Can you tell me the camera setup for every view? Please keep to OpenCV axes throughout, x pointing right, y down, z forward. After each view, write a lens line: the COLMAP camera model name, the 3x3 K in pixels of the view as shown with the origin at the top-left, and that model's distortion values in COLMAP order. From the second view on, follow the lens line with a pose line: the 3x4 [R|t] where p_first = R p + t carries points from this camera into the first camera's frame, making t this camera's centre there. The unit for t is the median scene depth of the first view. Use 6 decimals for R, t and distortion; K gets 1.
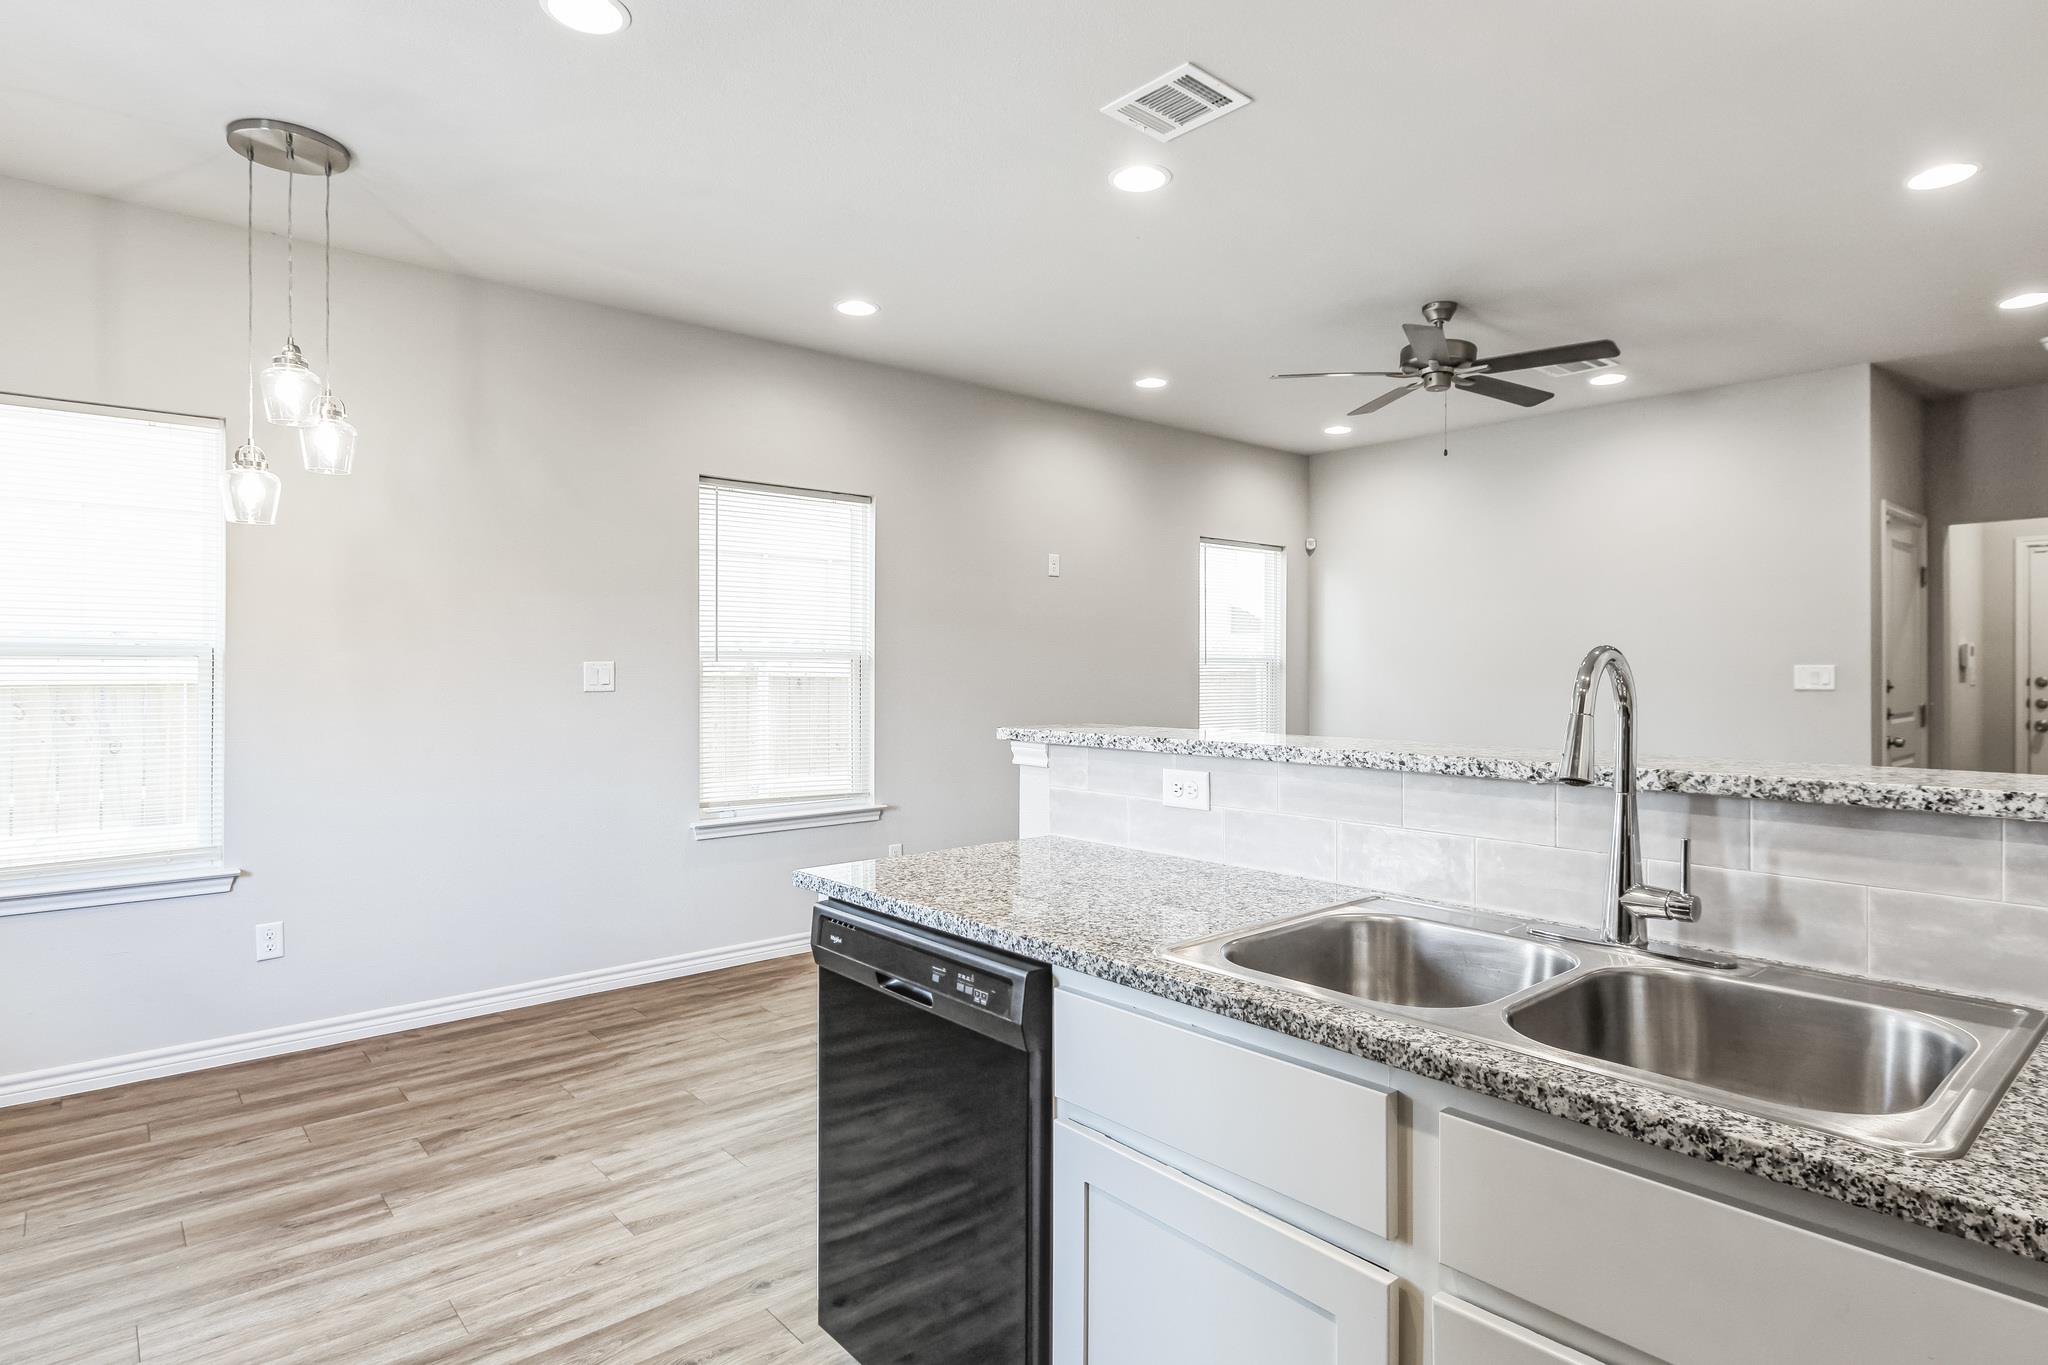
lens RADIAL K [[1098.2, 0, 1037.1], [0, 1098.2, 670.5], [0, 0, 1]] dist [-0.001379, 0.000336]
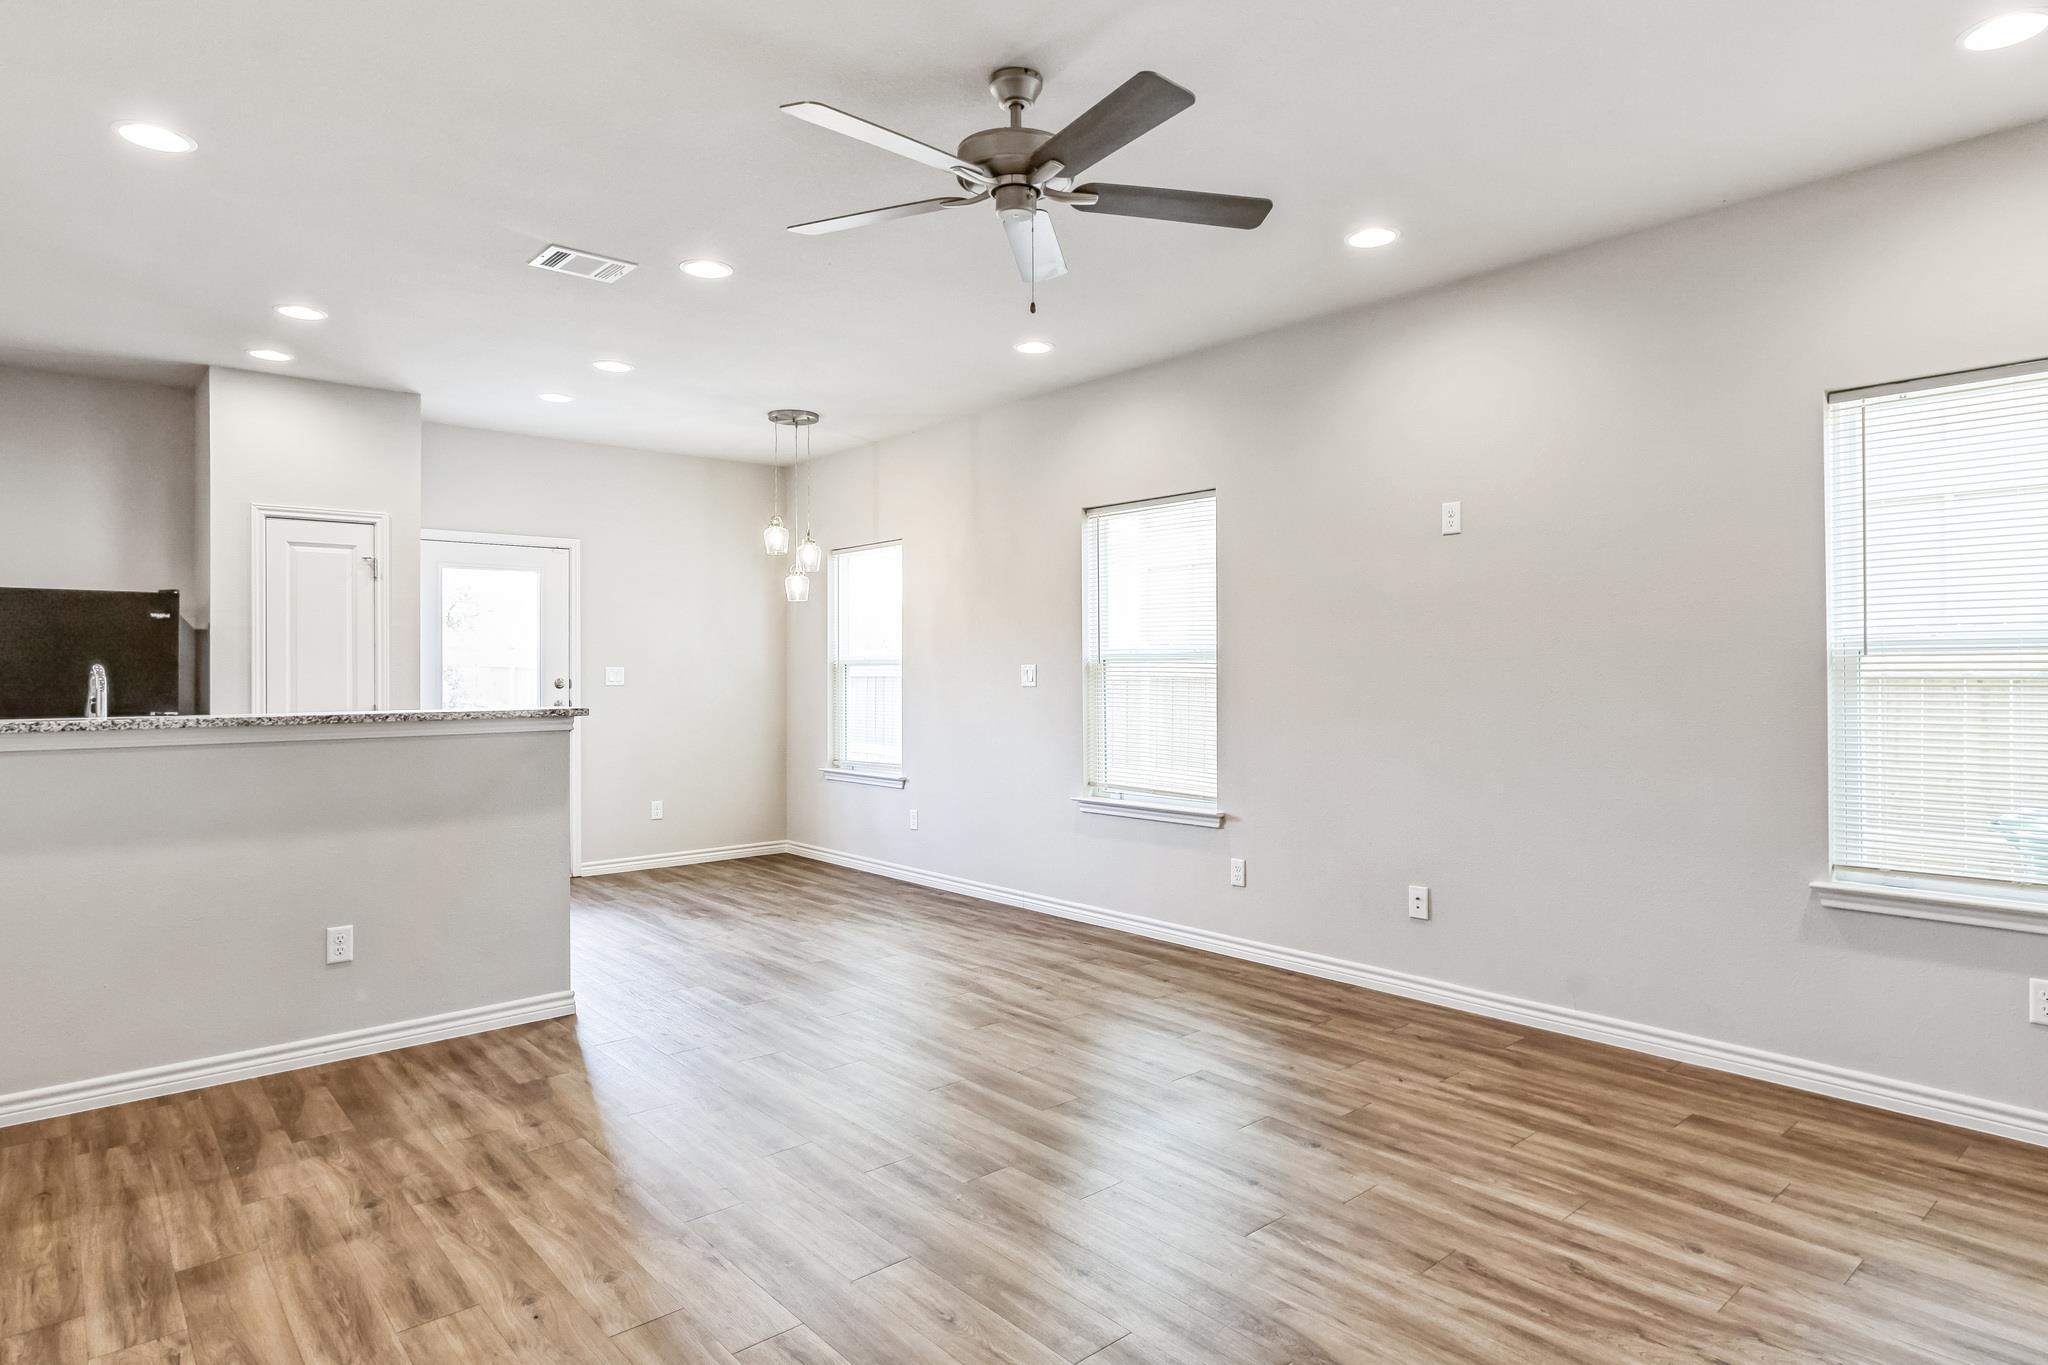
lens RADIAL K [[1128.7, 0, 1040.9], [0, 1128.7, 667.7], [0, 0, 1]] dist [-0.006263, 0.001174]
pose [[0.004923, -0.003666, -0.999981, 0.999430], [0.003967, 0.999985, -0.003646, 0.000590], [0.999980, -0.003949, 0.004938, 1.013103]]
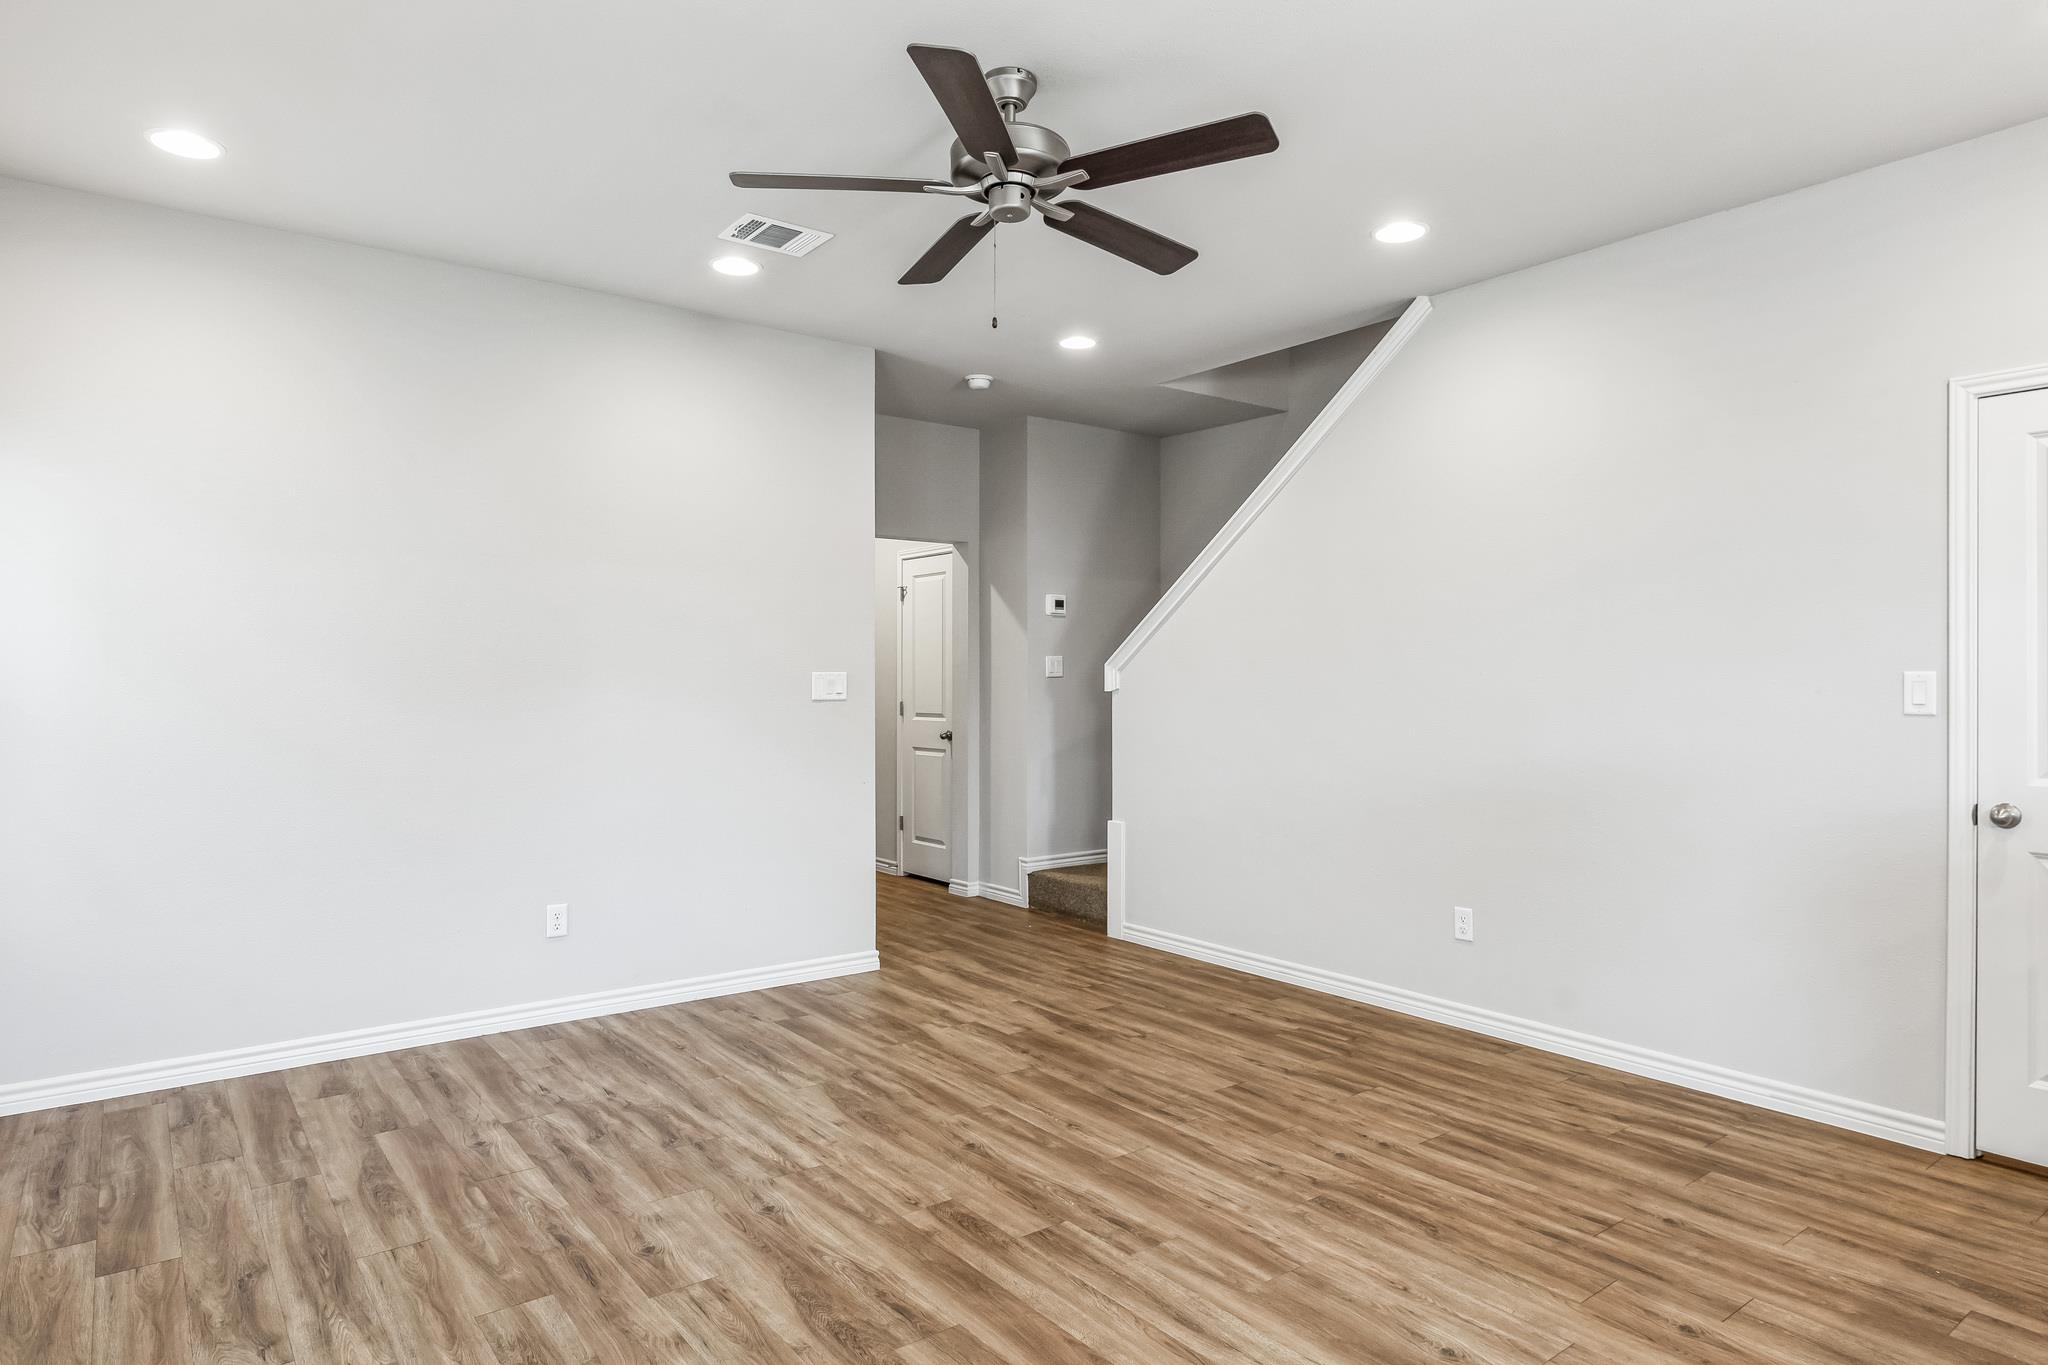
lens RADIAL K [[1176.7, 0, 1036.8], [0, 1176.7, 687.8], [0, 0, 1]] dist [-0.009273, 0.004313]
pose [[0.060379, -0.008297, 0.998141, -0.283373], [0.000090, 0.999965, 0.008307, -0.001144], [-0.998176, -0.000412, 0.060378, 0.949048]]
